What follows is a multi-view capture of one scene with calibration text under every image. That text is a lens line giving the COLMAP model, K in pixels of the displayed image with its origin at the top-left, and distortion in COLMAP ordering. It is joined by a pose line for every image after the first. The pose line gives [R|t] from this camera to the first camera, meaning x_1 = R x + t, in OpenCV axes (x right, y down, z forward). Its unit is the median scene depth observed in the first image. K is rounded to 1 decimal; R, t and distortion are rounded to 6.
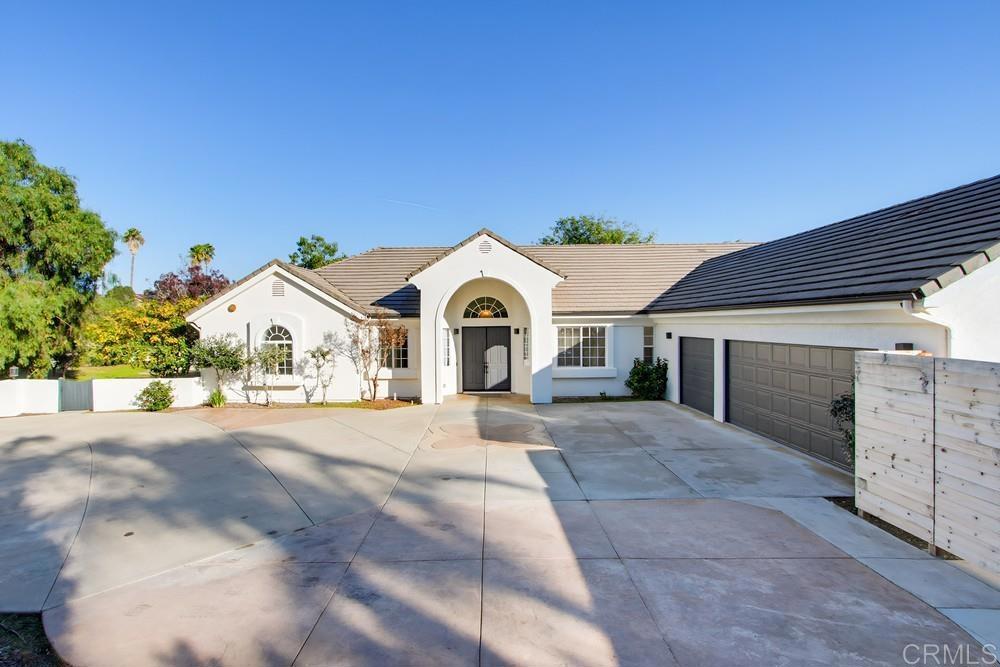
lens RADIAL K [[447.5, 0, 493.7], [0, 447.5, 327.9], [0, 0, 1]] dist [0.002904, 0.001526]
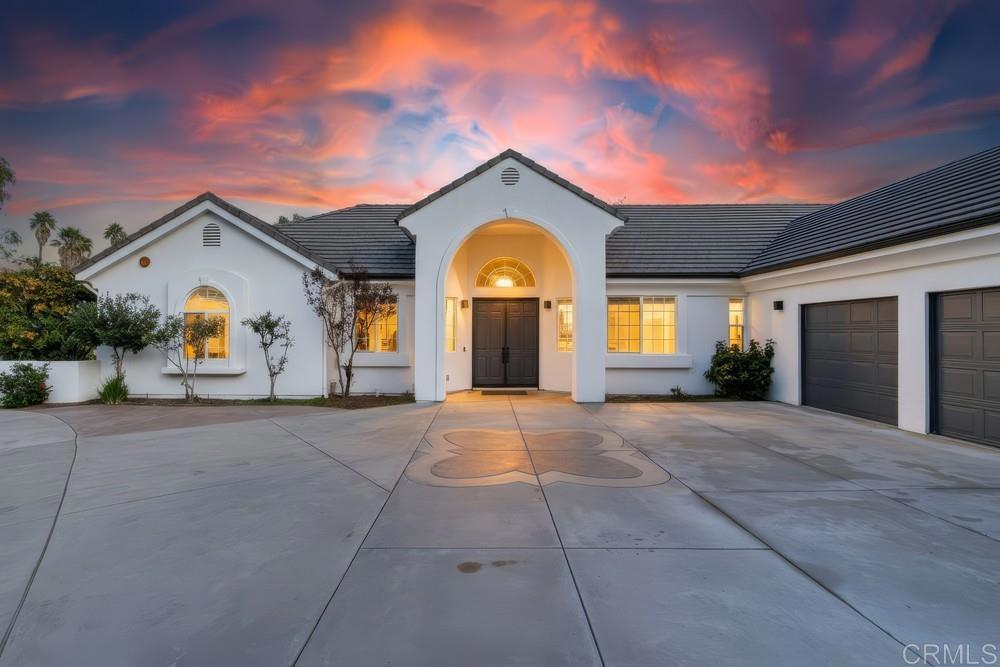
lens RADIAL K [[447.5, 0, 493.7], [0, 447.5, 334.3], [0, 0, 1]] dist [0.002904, 0.001526]
pose [[0.999808, 0.013054, 0.014598, -0.051122], [-0.013046, 0.999915, -0.000633, 0.063200], [-0.014605, 0.000442, 0.999893, 0.303597]]
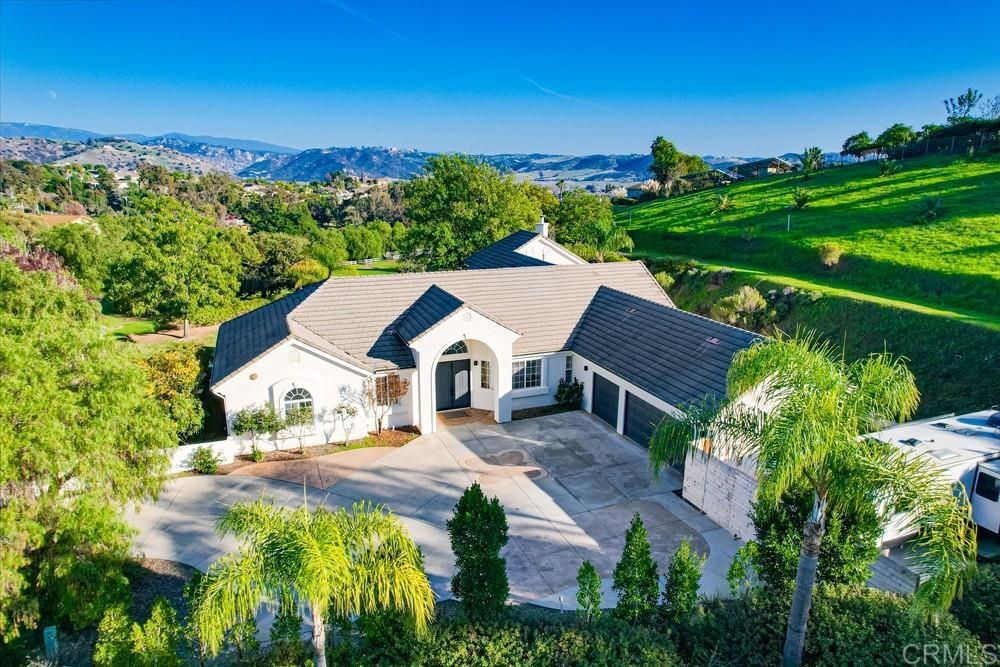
lens RADIAL K [[598.4, 0, 502.5], [0, 598.4, 338.1], [0, 0, 1]] dist [-0.000150, -0.000175]
pose [[0.923692, -0.086799, 0.373174, -0.568681], [-0.014794, 0.965193, 0.261119, -0.566306], [-0.382850, -0.246714, 0.890258, -0.609037]]
